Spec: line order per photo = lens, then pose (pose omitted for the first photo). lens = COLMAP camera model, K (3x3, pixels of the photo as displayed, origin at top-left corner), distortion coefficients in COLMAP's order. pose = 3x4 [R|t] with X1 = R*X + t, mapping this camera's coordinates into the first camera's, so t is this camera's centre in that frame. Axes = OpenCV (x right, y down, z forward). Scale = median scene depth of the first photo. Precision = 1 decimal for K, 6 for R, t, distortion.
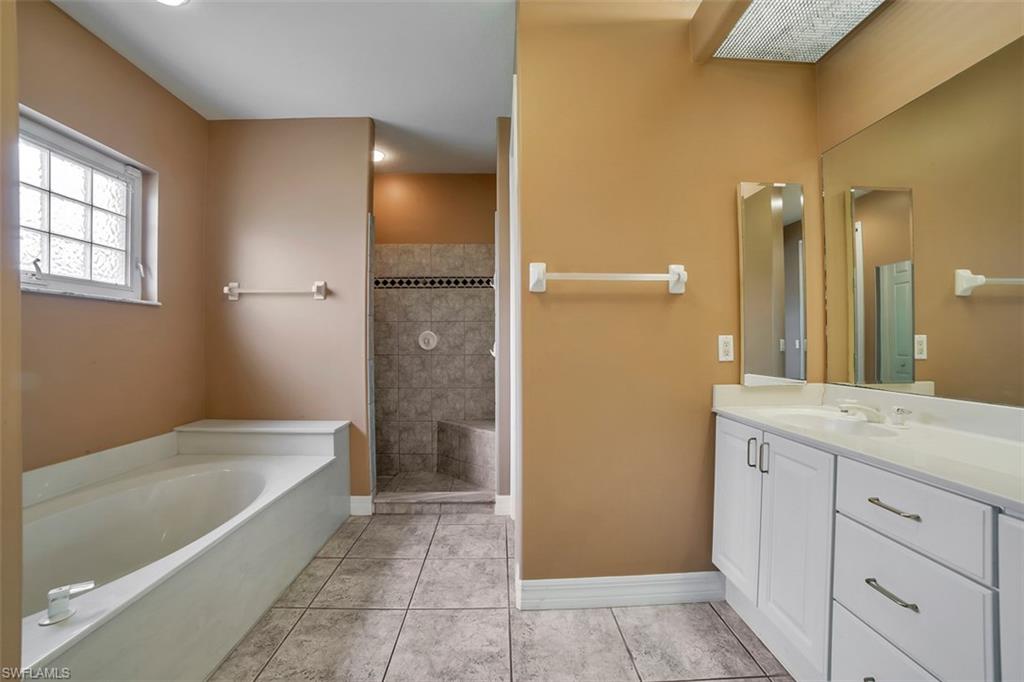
lens RADIAL K [[425.5, 0, 512.0], [0, 425.5, 341.0], [0, 0, 1]] dist [-0.104366, 0.036383]
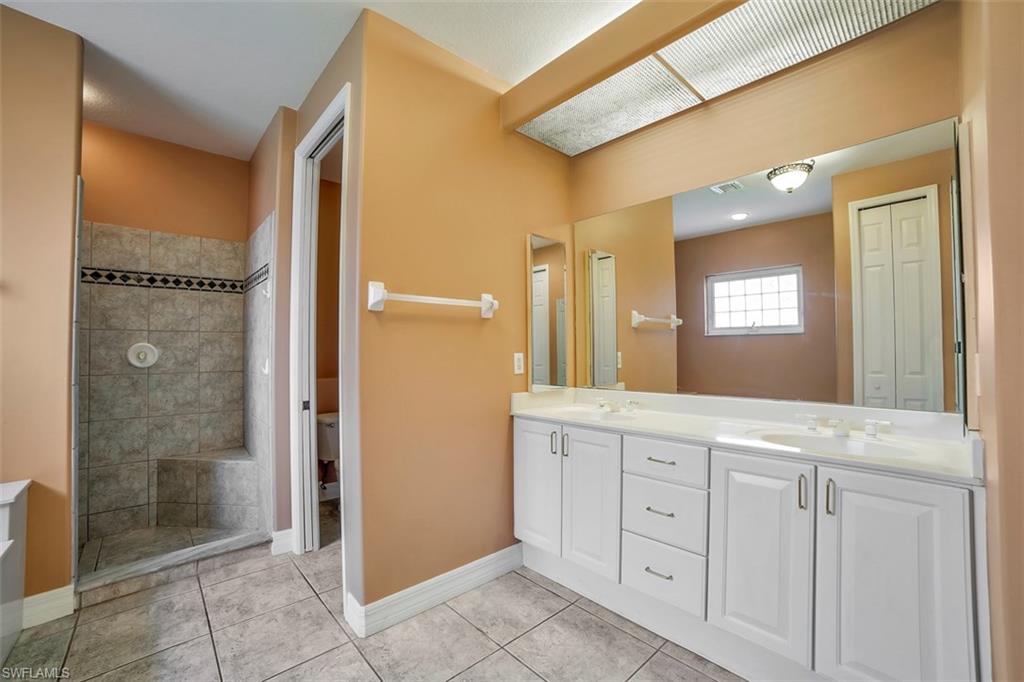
lens RADIAL K [[425.5, 0, 512.0], [0, 425.5, 341.0], [0, 0, 1]] dist [-0.104366, 0.036383]
pose [[0.754284, 0.014409, 0.656391, -0.239997], [-0.000064, 0.999761, -0.021873, -0.015669], [-0.656549, 0.016456, 0.754104, 0.028730]]
